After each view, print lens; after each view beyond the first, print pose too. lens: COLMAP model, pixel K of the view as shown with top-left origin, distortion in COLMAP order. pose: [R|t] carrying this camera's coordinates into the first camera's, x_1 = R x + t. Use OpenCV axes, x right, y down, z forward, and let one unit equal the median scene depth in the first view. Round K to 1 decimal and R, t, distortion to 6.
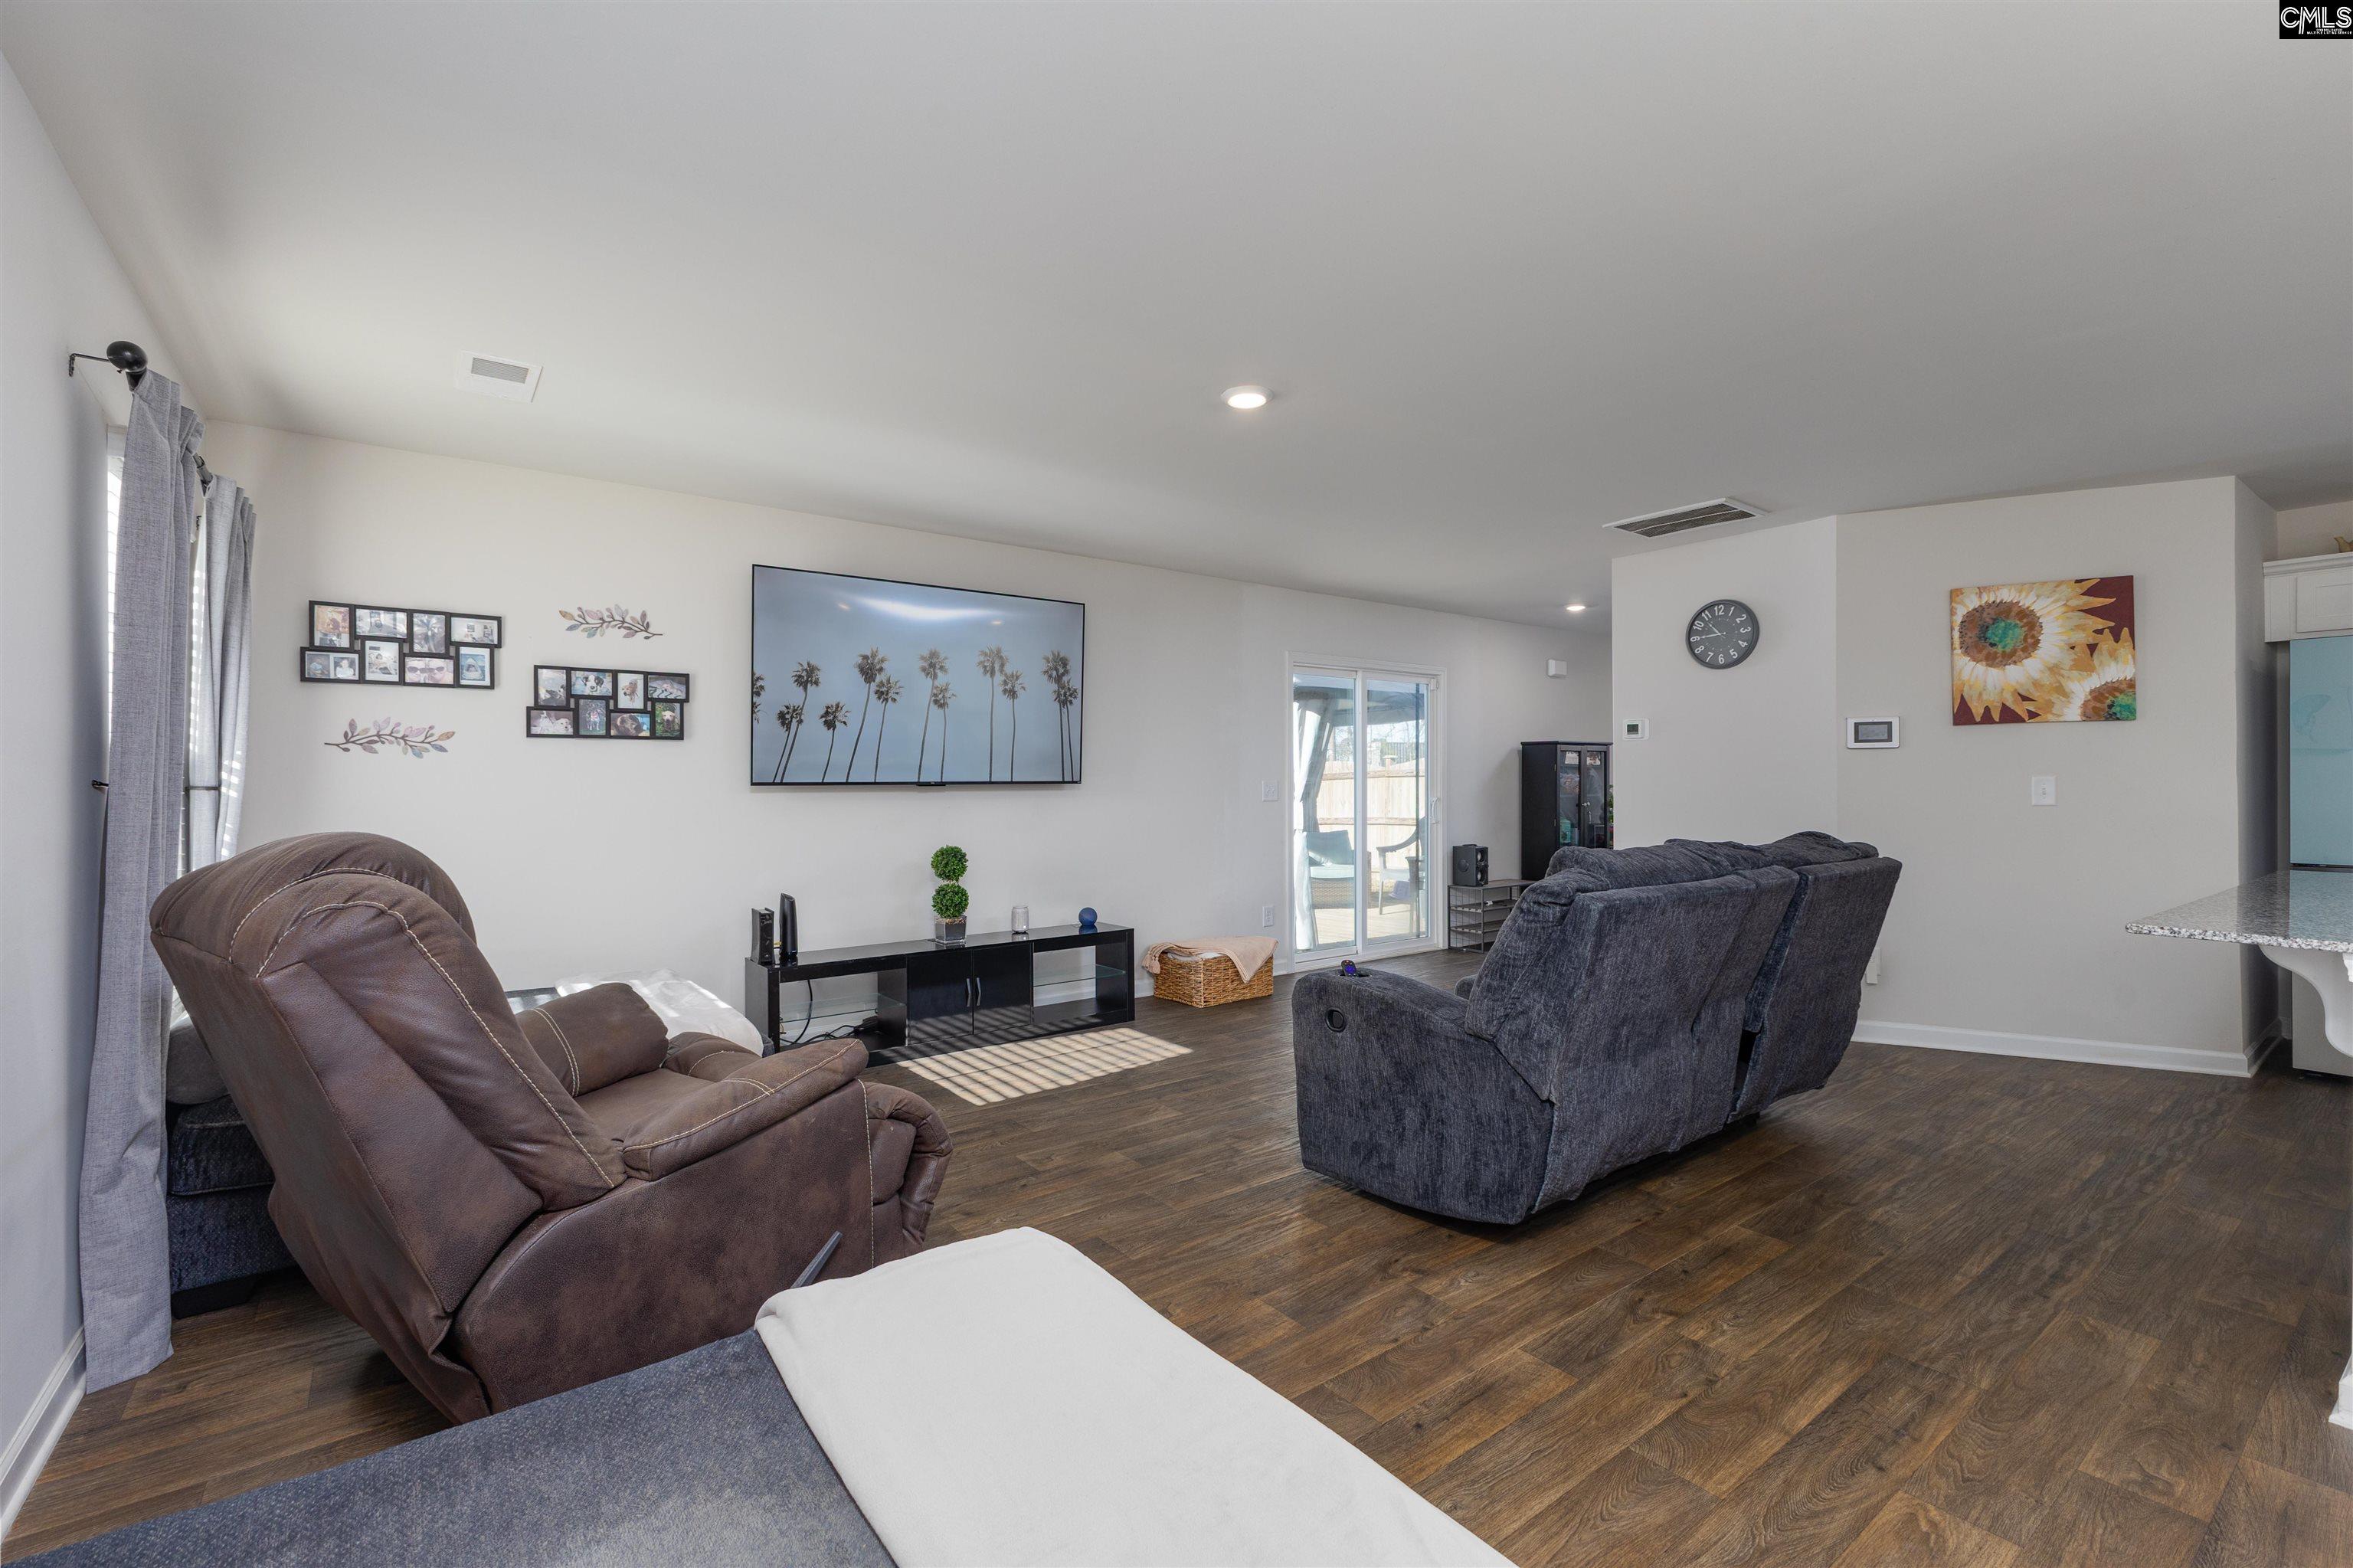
lens RADIAL K [[1020.3, 0, 1151.1], [0, 1020.3, 781.8], [0, 0, 1]] dist [0.015757, -0.003831]
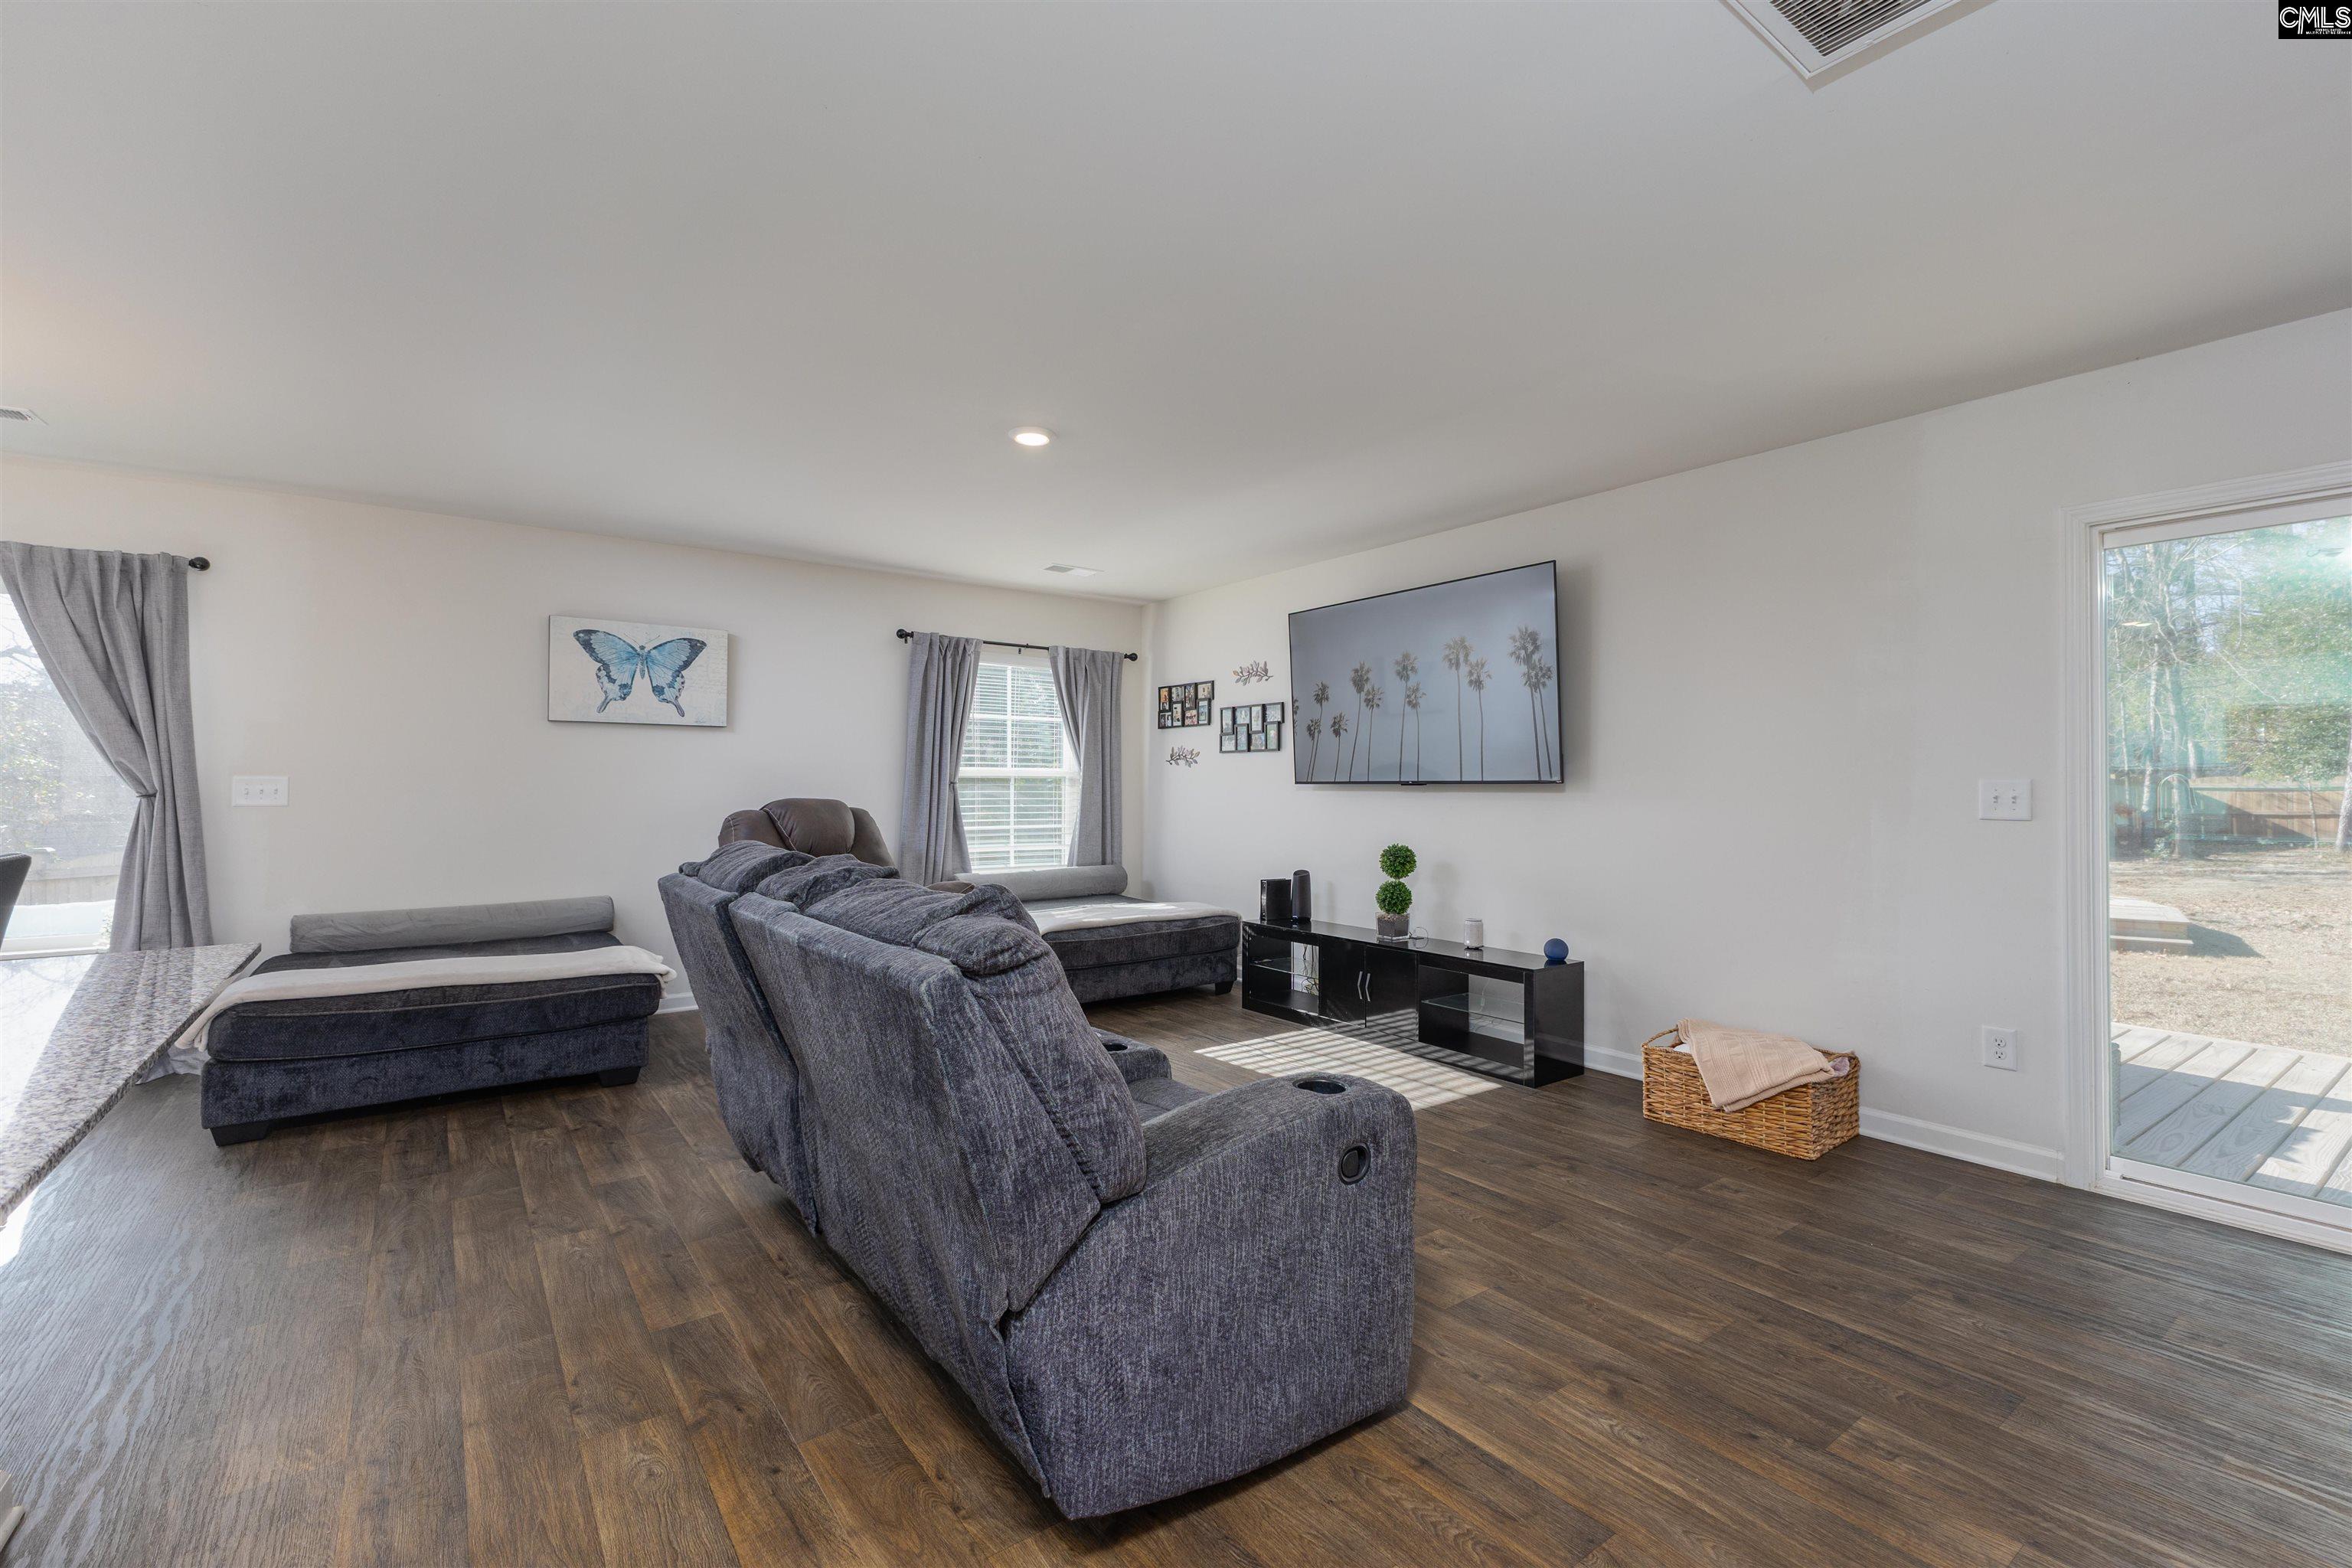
lens RADIAL K [[1019.9, 0, 1205.0], [0, 1019.9, 771.4], [0, 0, 1]] dist [0.015757, -0.003831]
pose [[0.005453, -0.009630, -0.999939, 0.886945], [-0.002468, 0.999950, -0.009644, 0.000443], [0.999982, 0.002520, 0.005429, 0.871892]]
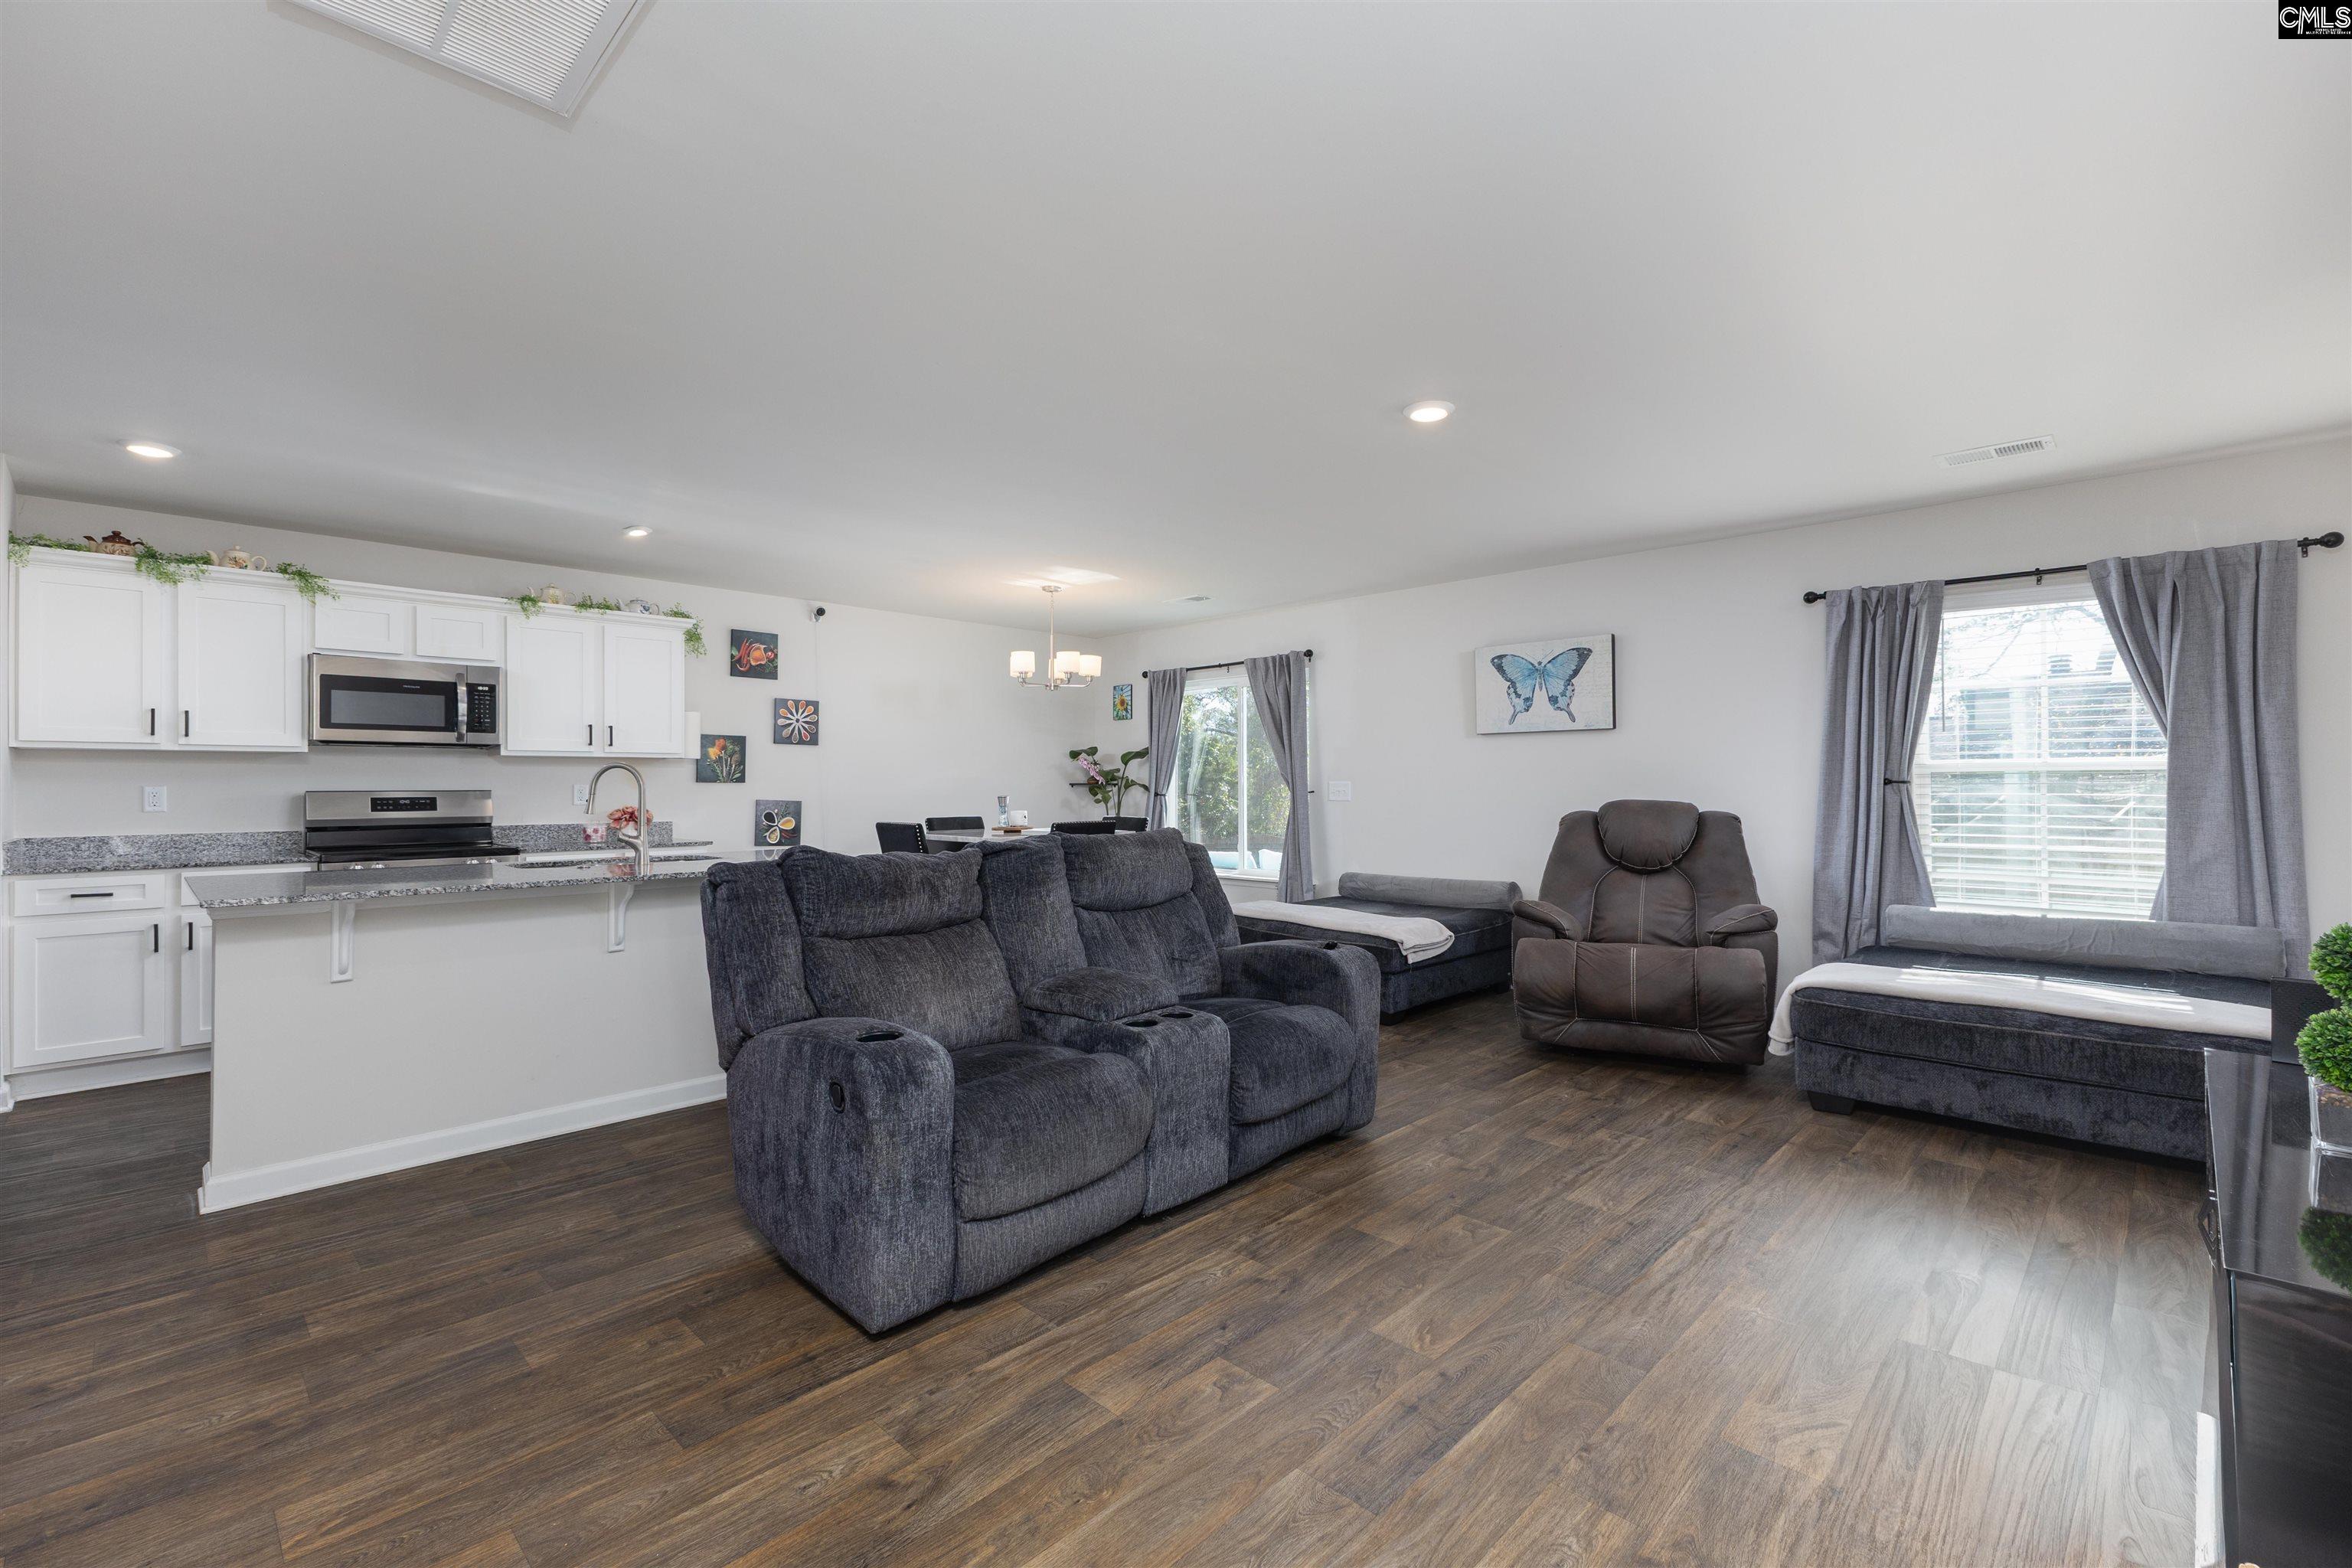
lens RADIAL K [[1019.9, 0, 1153.5], [0, 1019.9, 779.4], [0, 0, 1]] dist [0.015757, -0.003831]
pose [[-0.990466, 0.005950, -0.137627, 0.380555], [0.006964, 0.999952, -0.006885, 0.003302], [0.137579, -0.007777, -0.990460, 1.465208]]
